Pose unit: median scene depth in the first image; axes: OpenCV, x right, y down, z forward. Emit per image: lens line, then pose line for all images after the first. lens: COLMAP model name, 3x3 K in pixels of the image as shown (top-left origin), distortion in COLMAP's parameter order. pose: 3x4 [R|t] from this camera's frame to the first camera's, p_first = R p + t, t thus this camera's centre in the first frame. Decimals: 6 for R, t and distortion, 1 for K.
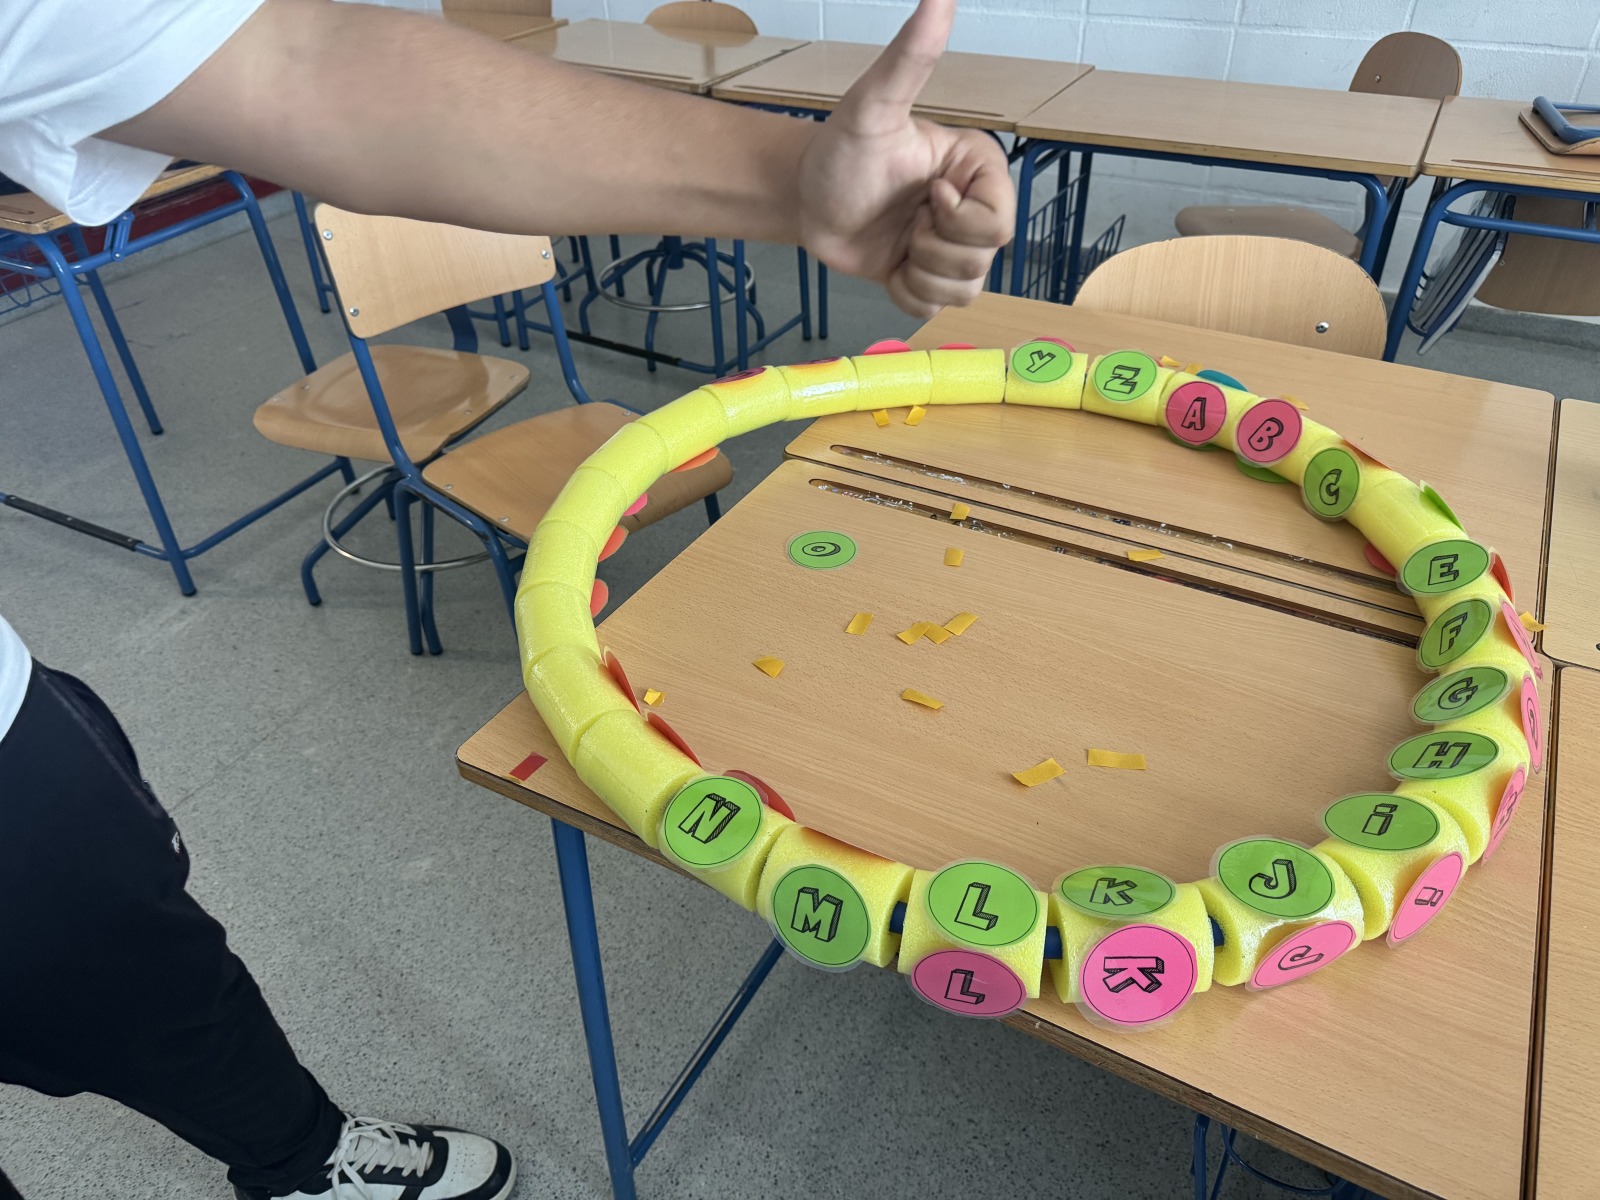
lens RADIAL K [[1151.4, 0, 802.0], [0, 1151.4, 595.4], [0, 0, 1]] dist [-0.005265, -0.013775]
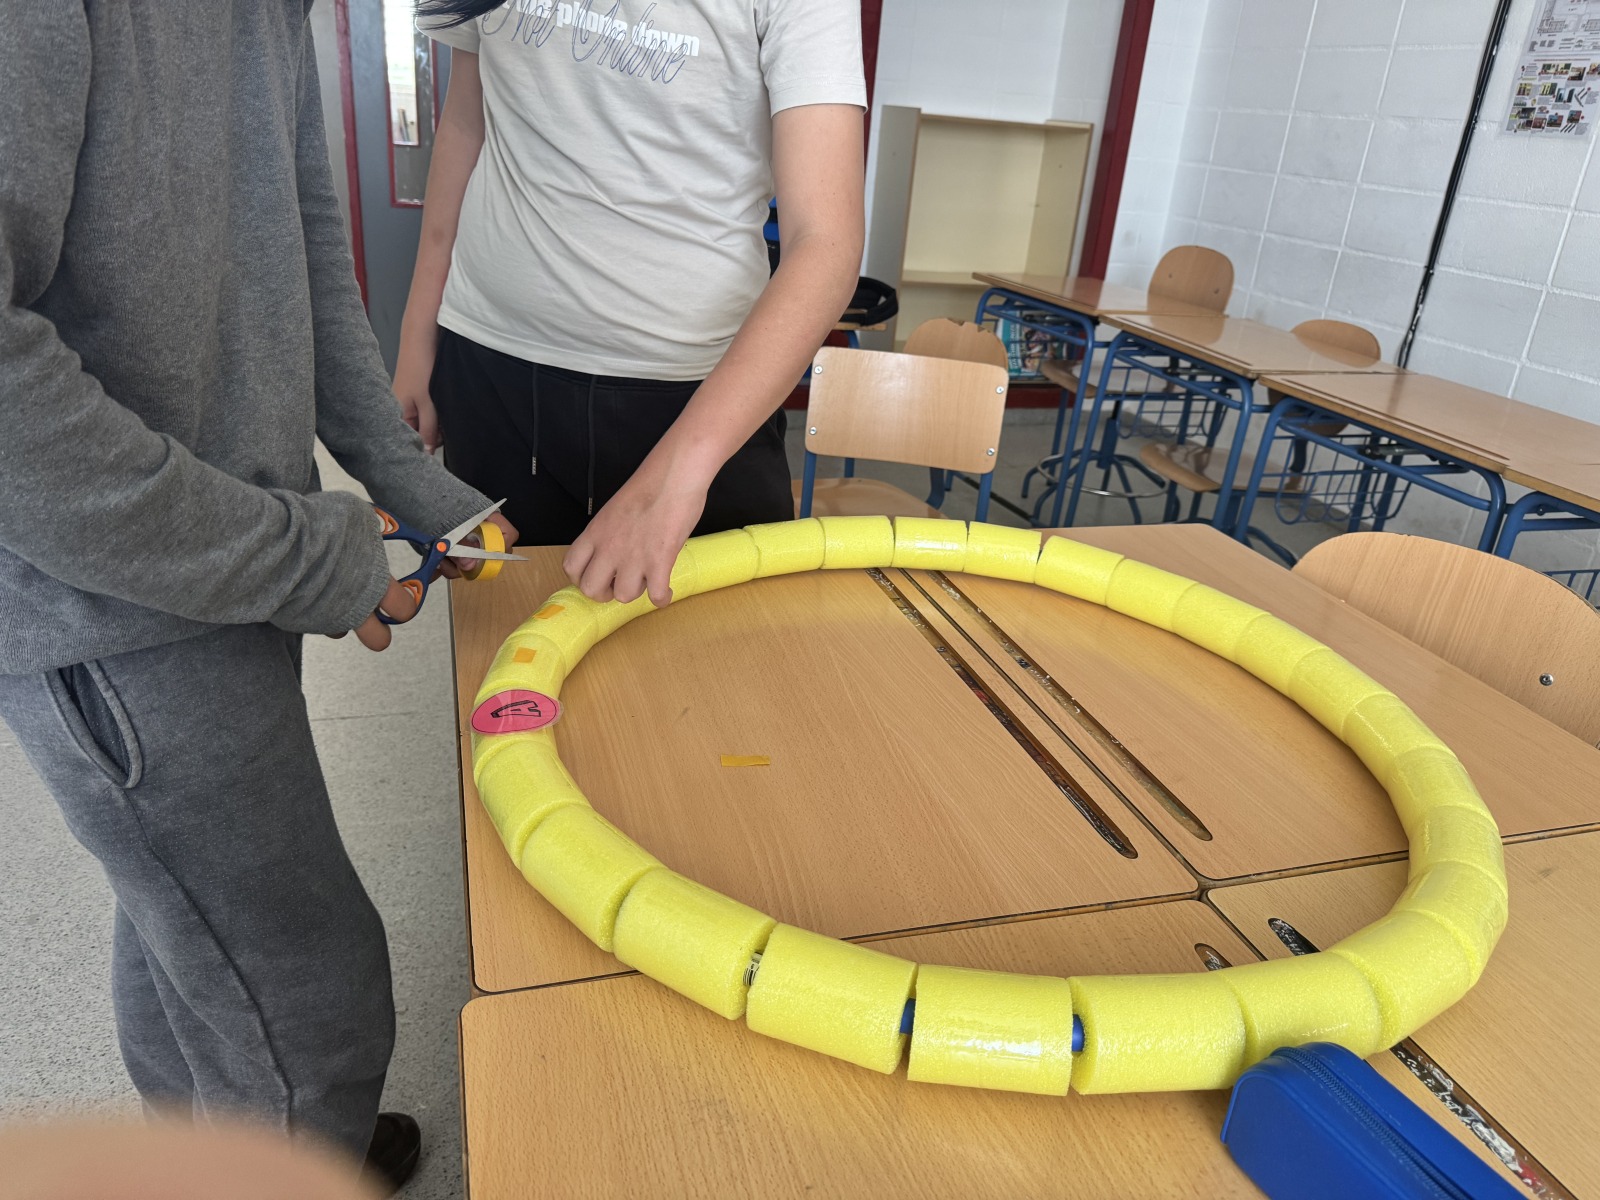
lens RADIAL K [[1151.4, 0, 805.1], [0, 1151.4, 600.8], [0, 0, 1]] dist [-0.005265, -0.013775]
pose [[0.703252, 0.345013, -0.621613, 0.562597], [-0.494780, 0.865379, -0.079452, 0.049204], [0.510518, 0.363436, 0.779285, 0.052463]]
